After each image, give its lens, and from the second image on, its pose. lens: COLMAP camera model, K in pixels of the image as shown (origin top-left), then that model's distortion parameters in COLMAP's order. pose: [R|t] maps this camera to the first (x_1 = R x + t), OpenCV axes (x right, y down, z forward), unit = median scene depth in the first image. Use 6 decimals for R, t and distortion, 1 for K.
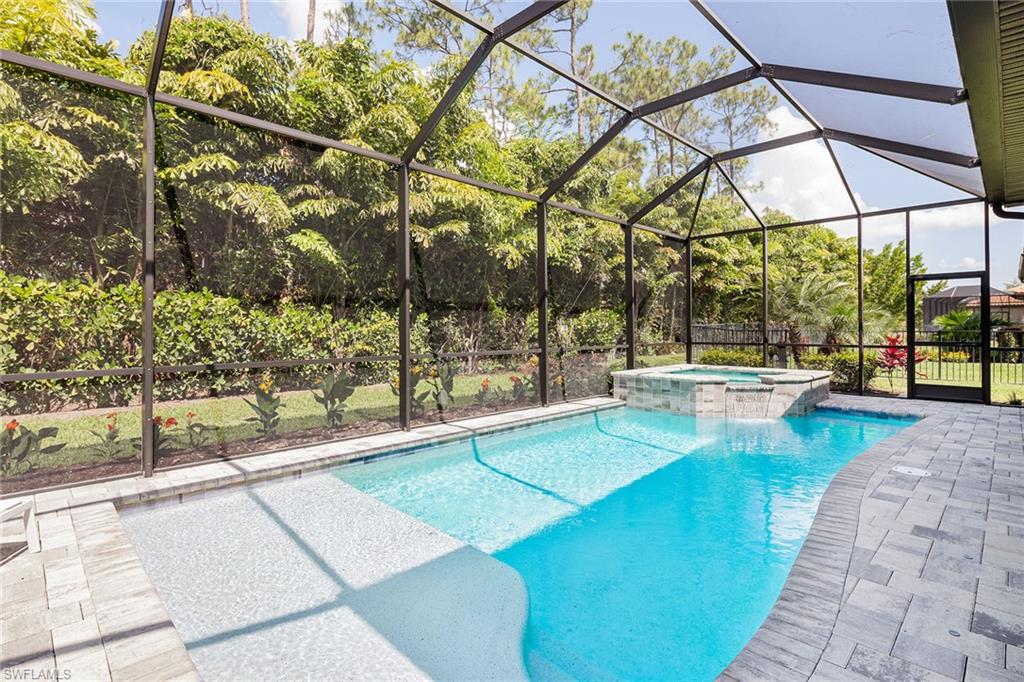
lens RADIAL K [[499.2, 0, 507.8], [0, 499.2, 331.5], [0, 0, 1]] dist [-0.000317, -0.002402]
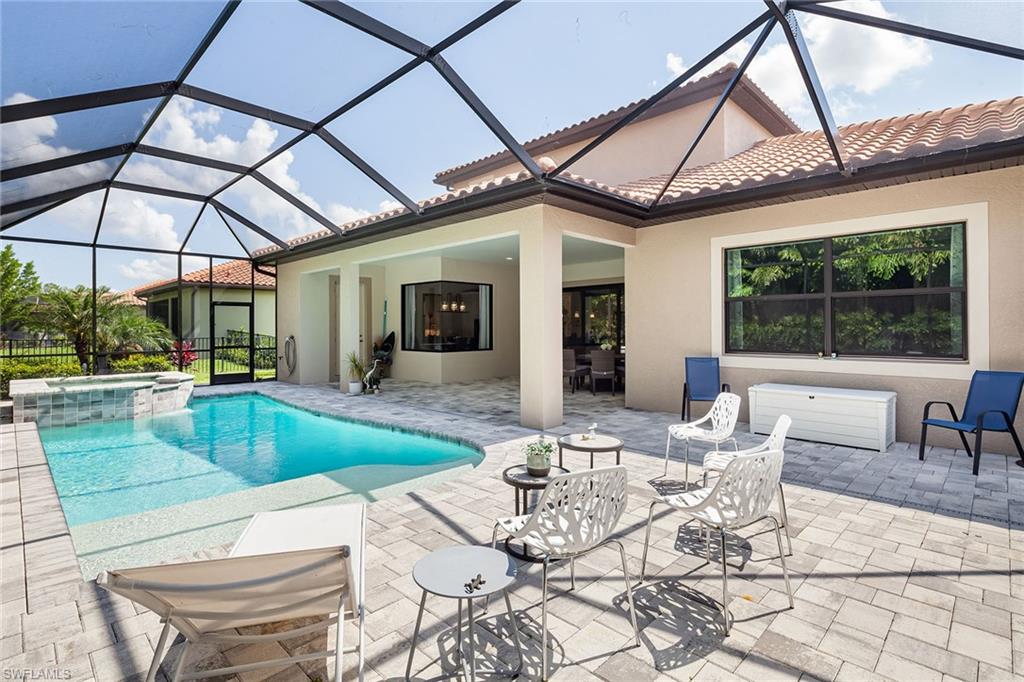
lens RADIAL K [[499.2, 0, 508.9], [0, 499.2, 334.6], [0, 0, 1]] dist [-0.000317, -0.002402]
pose [[-0.021411, -0.009070, 0.999730, -0.737024], [0.010852, 0.999898, 0.009304, -0.020096], [-0.999712, 0.011049, -0.021310, 0.171261]]
